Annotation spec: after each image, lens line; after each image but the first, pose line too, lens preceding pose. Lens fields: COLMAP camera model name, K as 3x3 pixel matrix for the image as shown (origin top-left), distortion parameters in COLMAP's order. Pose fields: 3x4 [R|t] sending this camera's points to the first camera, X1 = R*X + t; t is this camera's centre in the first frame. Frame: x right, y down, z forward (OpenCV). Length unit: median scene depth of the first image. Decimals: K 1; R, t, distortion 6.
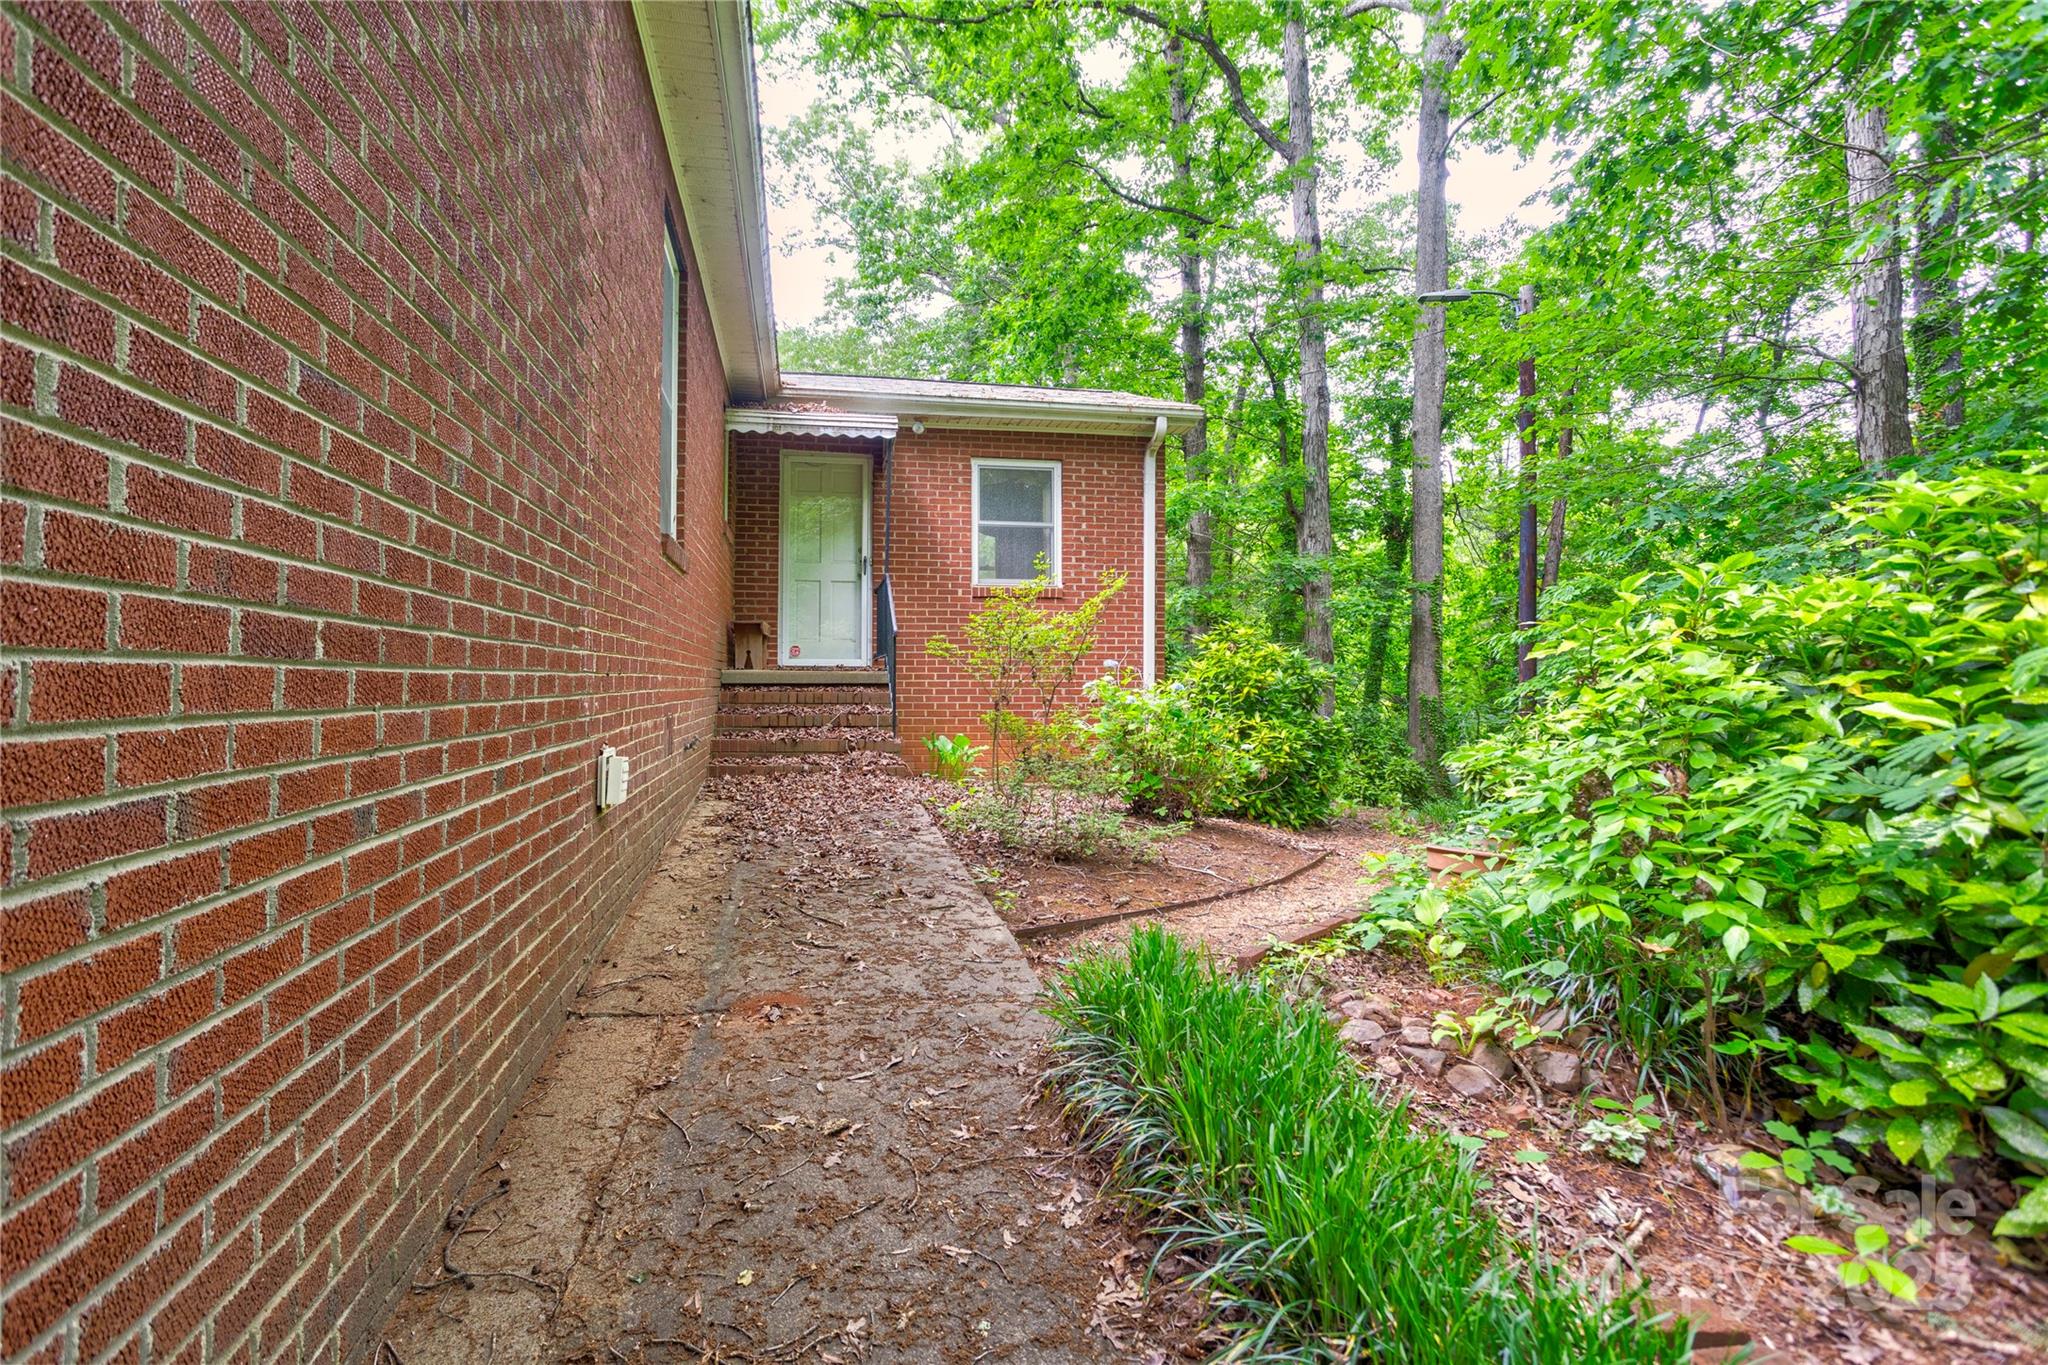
lens RADIAL K [[1088.1, 0, 1055.7], [0, 1088.1, 672.0], [0, 0, 1]] dist [-0.075349, 0.049299]
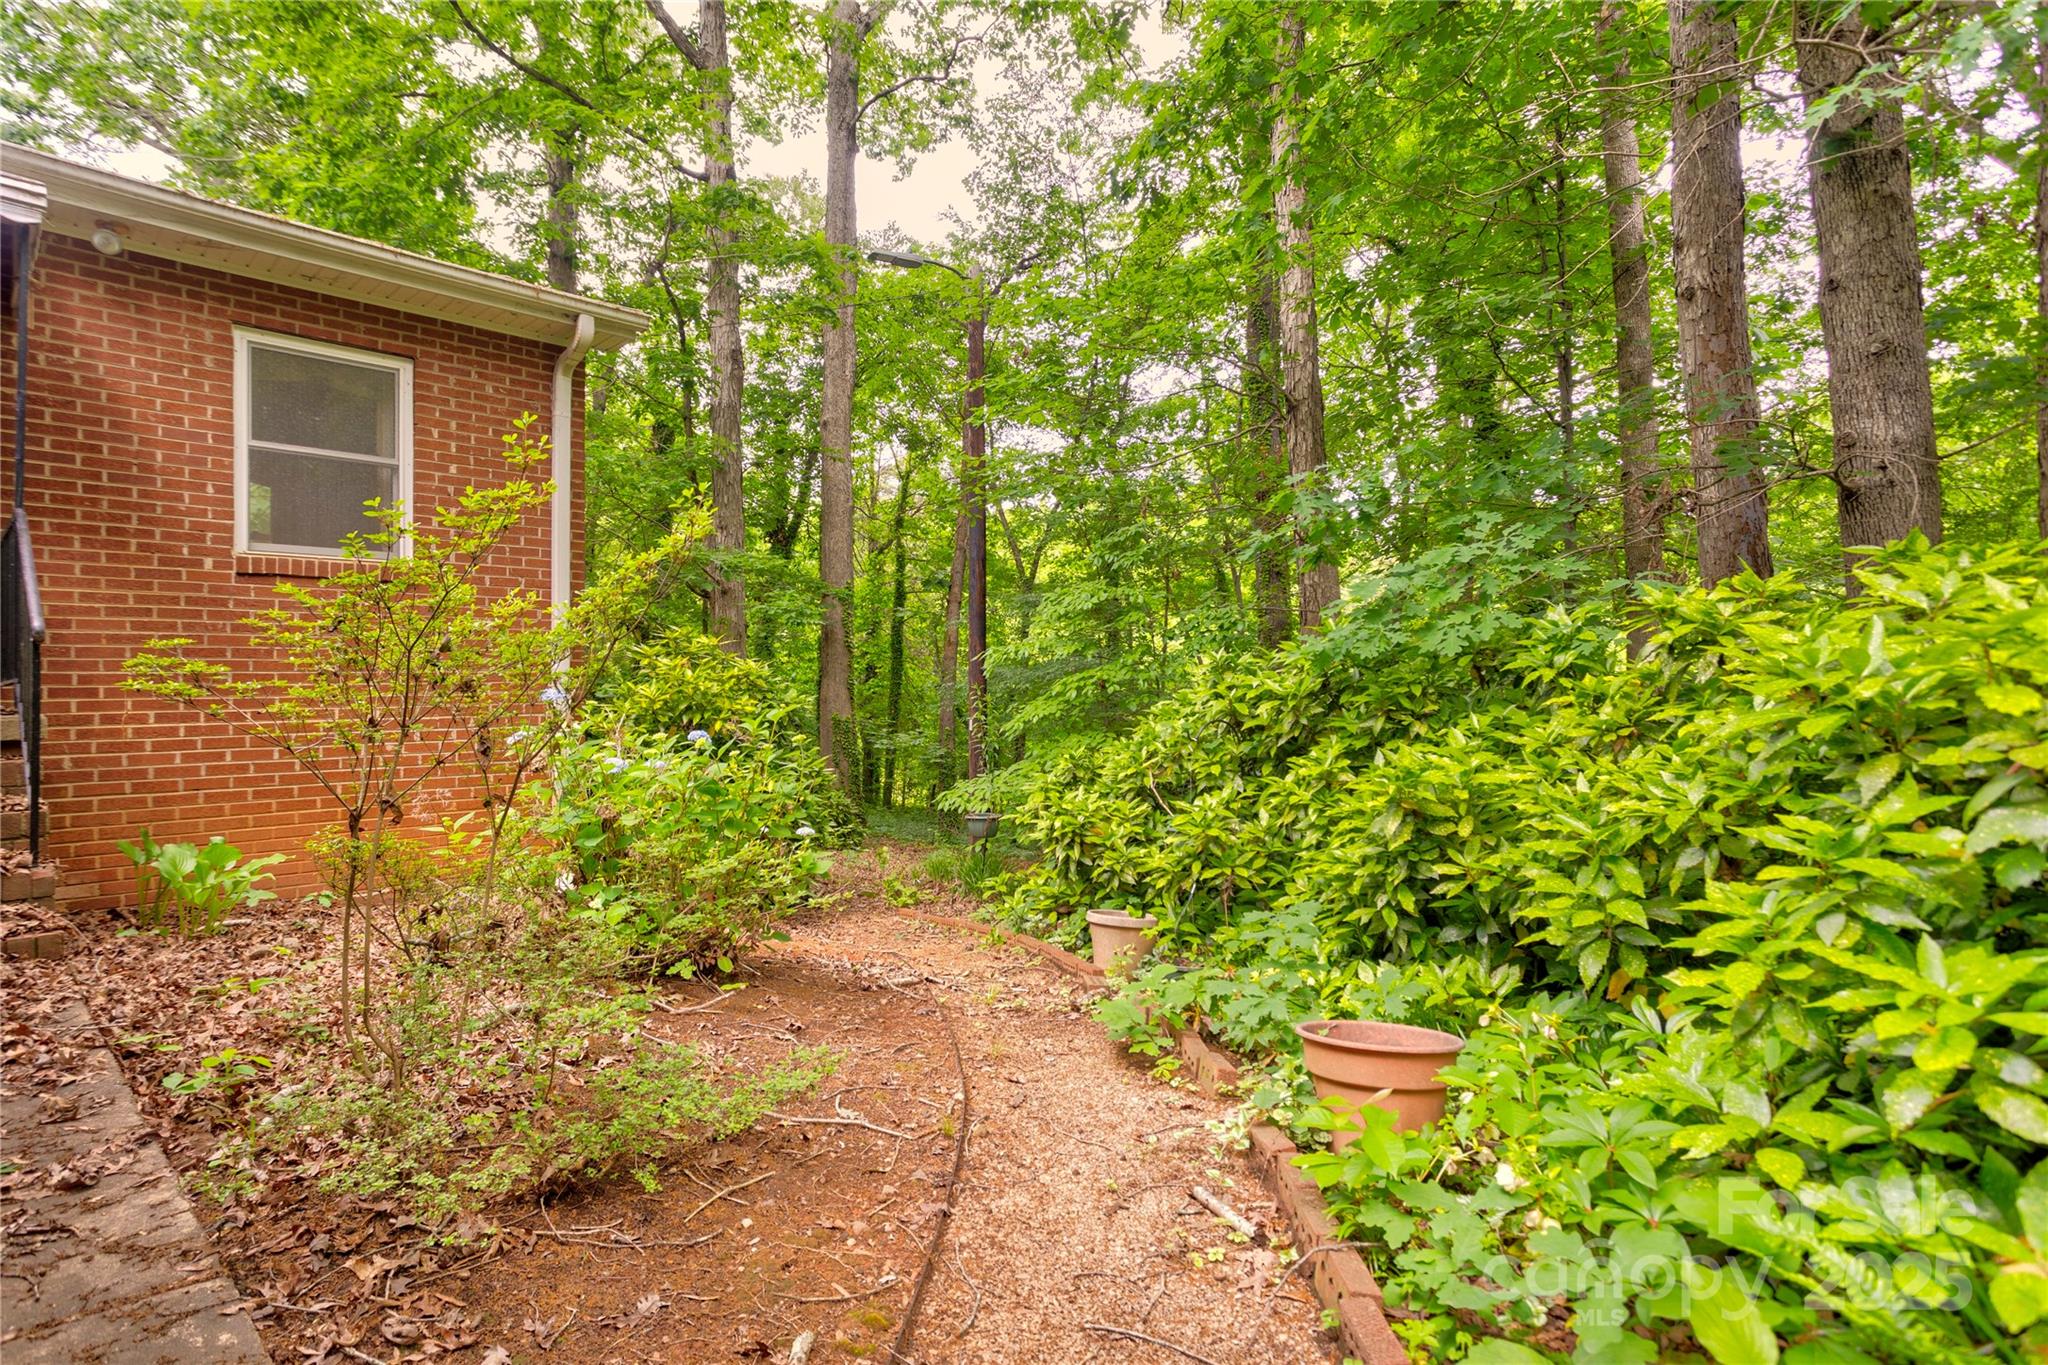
lens RADIAL K [[1088.1, 0, 1055.7], [0, 1088.1, 672.0], [0, 0, 1]] dist [-0.075349, 0.049299]
pose [[0.824762, -0.002650, 0.565474, -0.035281], [0.008876, 0.999926, -0.008260, -0.009705], [-0.565410, 0.011831, 0.824725, 0.301103]]
